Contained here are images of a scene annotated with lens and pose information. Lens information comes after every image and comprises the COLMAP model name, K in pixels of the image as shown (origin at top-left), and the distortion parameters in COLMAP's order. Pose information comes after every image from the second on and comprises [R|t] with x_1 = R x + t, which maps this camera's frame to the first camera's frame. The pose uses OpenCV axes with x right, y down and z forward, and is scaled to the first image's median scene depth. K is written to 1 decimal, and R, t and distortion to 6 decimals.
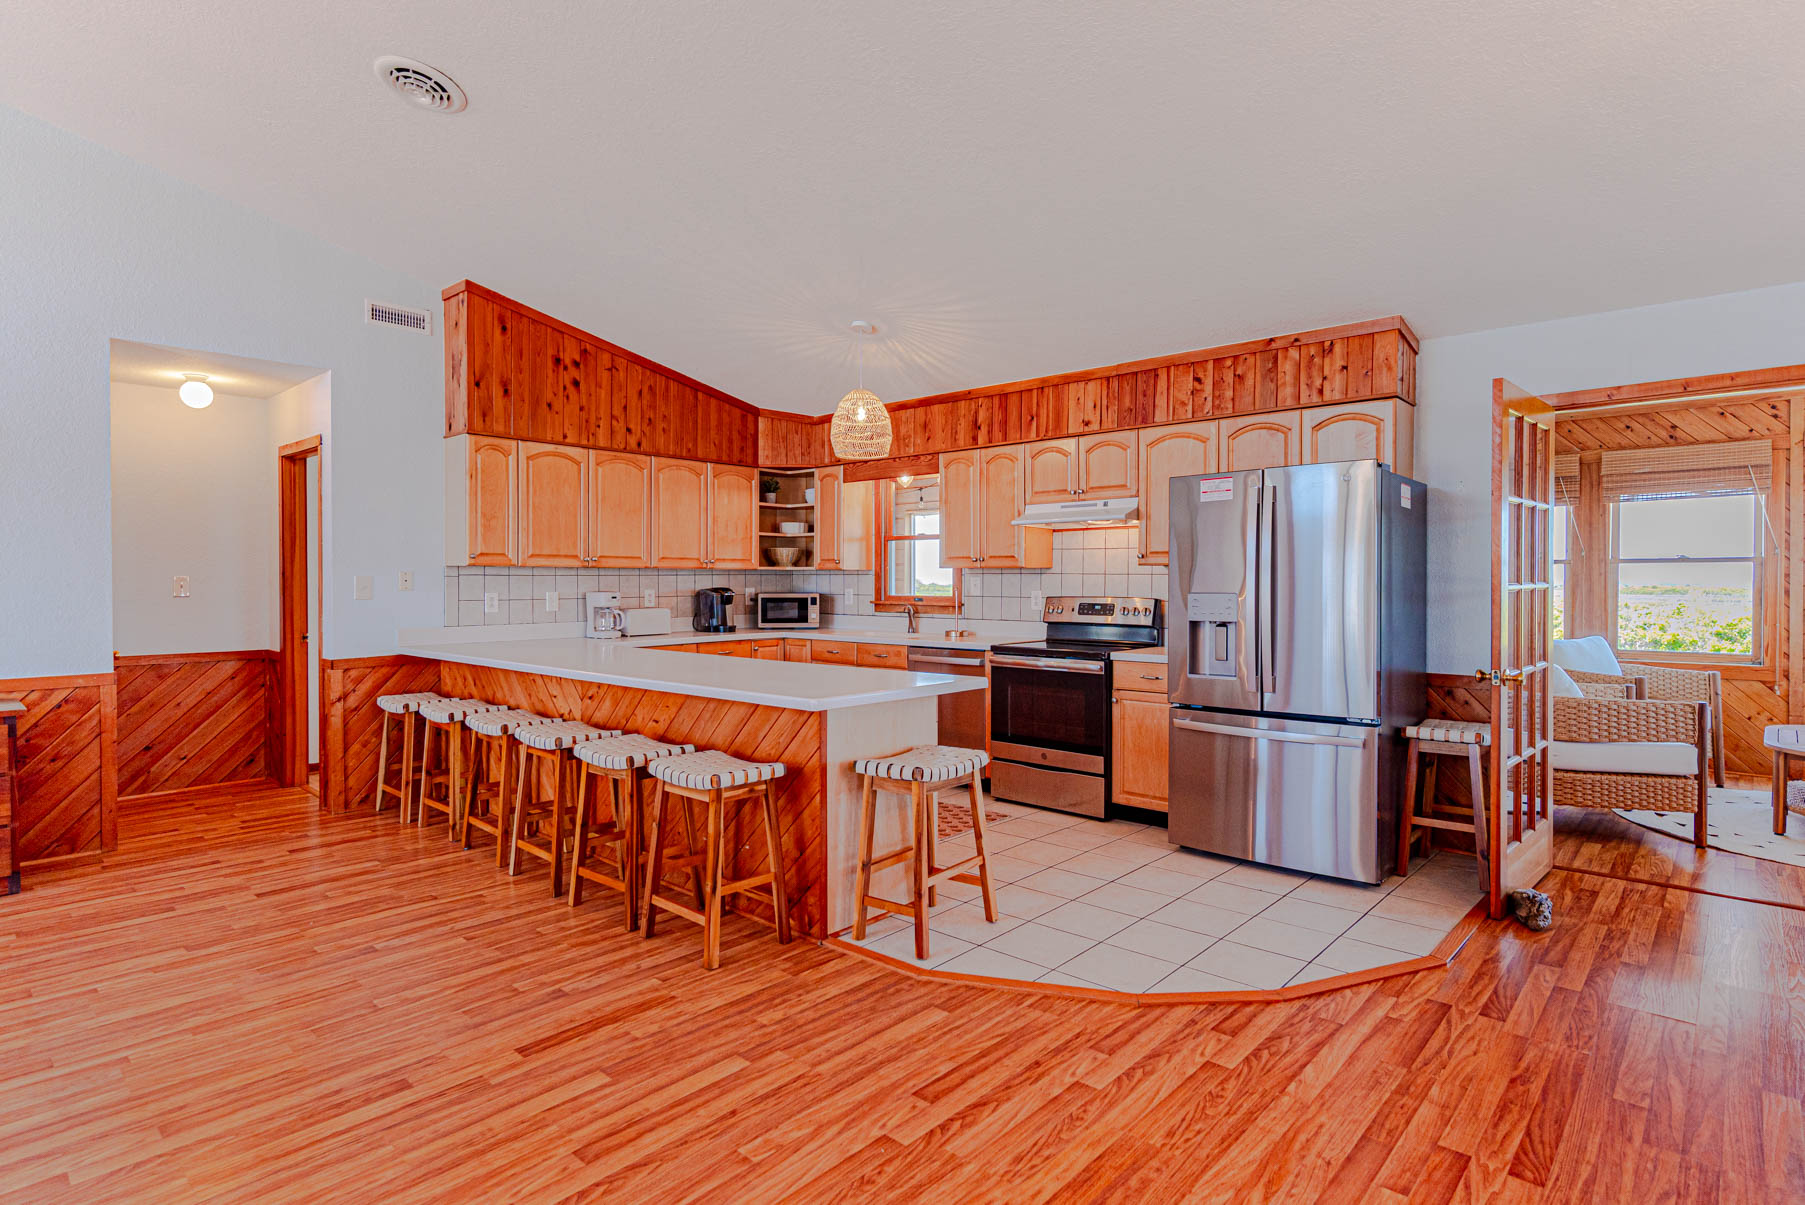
lens RADIAL K [[934.3, 0, 886.9], [0, 934.3, 586.5], [0, 0, 1]] dist [0.003502, -0.000300]
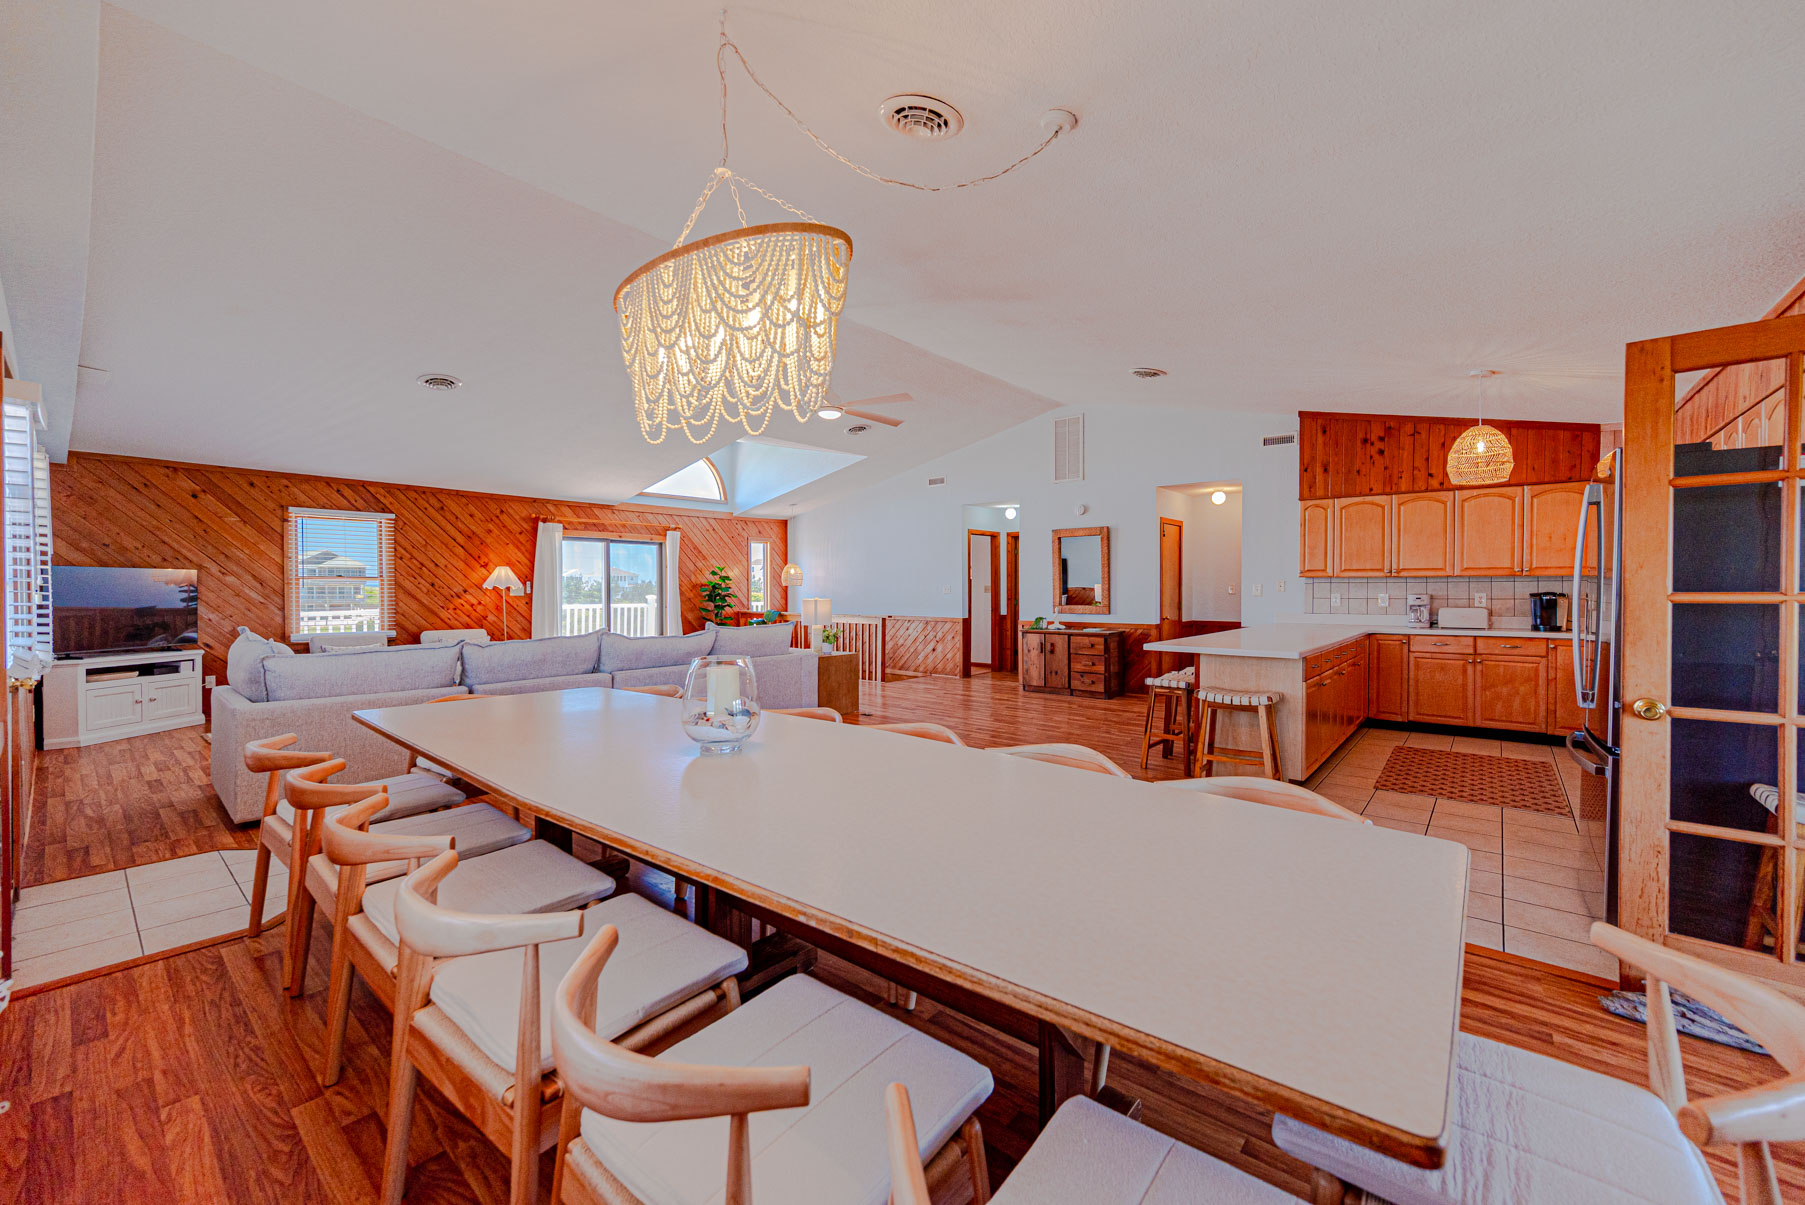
lens RADIAL K [[719.3, 0, 924.3], [0, 719.3, 602.7], [0, 0, 1]] dist [-0.005851, 0.001337]
pose [[0.049586, 0.020131, -0.998567, 0.860402], [-0.004969, 0.999789, 0.019909, 0.000776], [0.998758, 0.003975, 0.049675, 0.256797]]
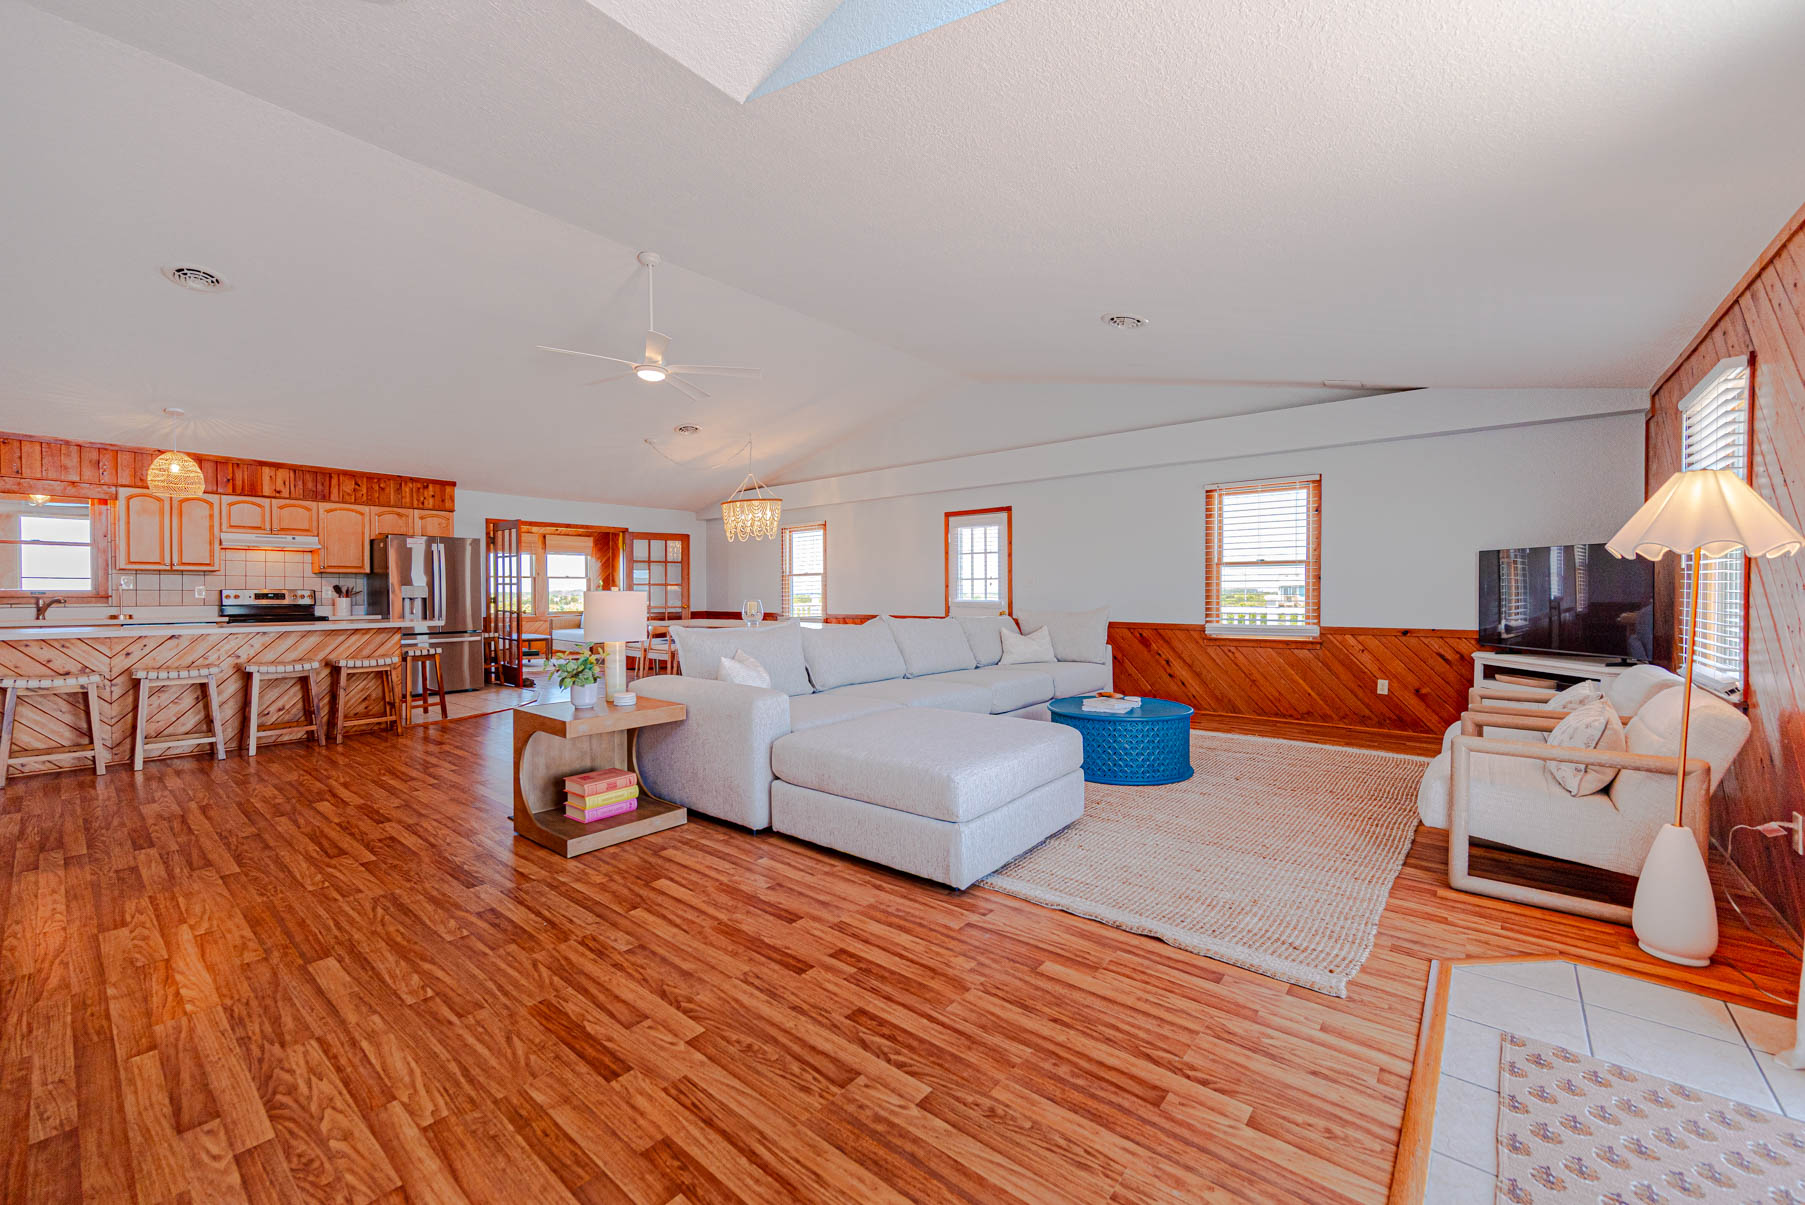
lens RADIAL K [[719.3, 0, 914.3], [0, 719.3, 601.3], [0, 0, 1]] dist [-0.005851, 0.001337]
pose [[-0.055291, -0.012878, 0.998387, -1.269649], [0.004916, 0.999901, 0.013170, 0.023353], [-0.998458, 0.005637, -0.055223, -0.144238]]
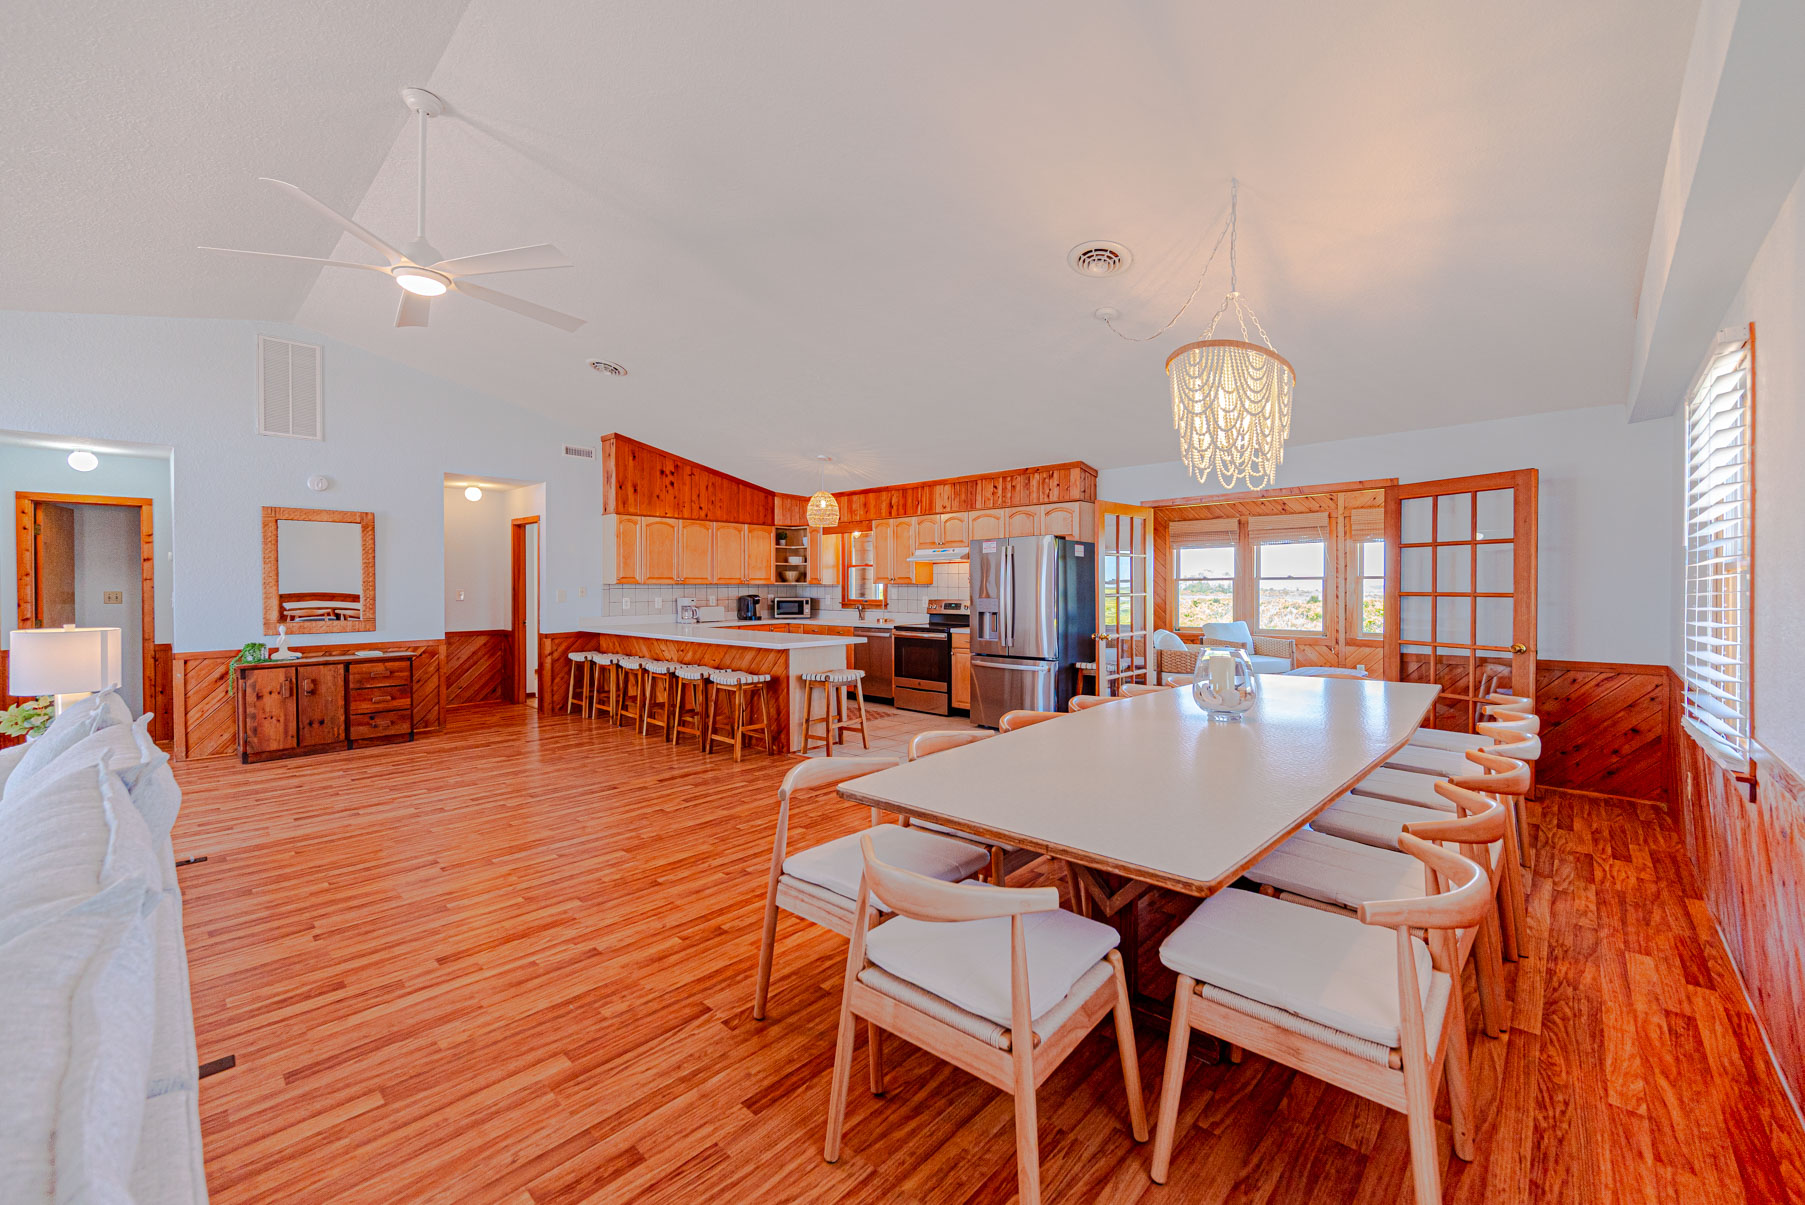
lens RADIAL K [[719.3, 0, 891.9], [0, 719.3, 589.5], [0, 0, 1]] dist [-0.005851, 0.001337]
pose [[0.999944, -0.002534, -0.010235, 0.126943], [0.002519, 0.999996, -0.001483, -0.007624], [0.010238, 0.001457, 0.999947, -0.457256]]
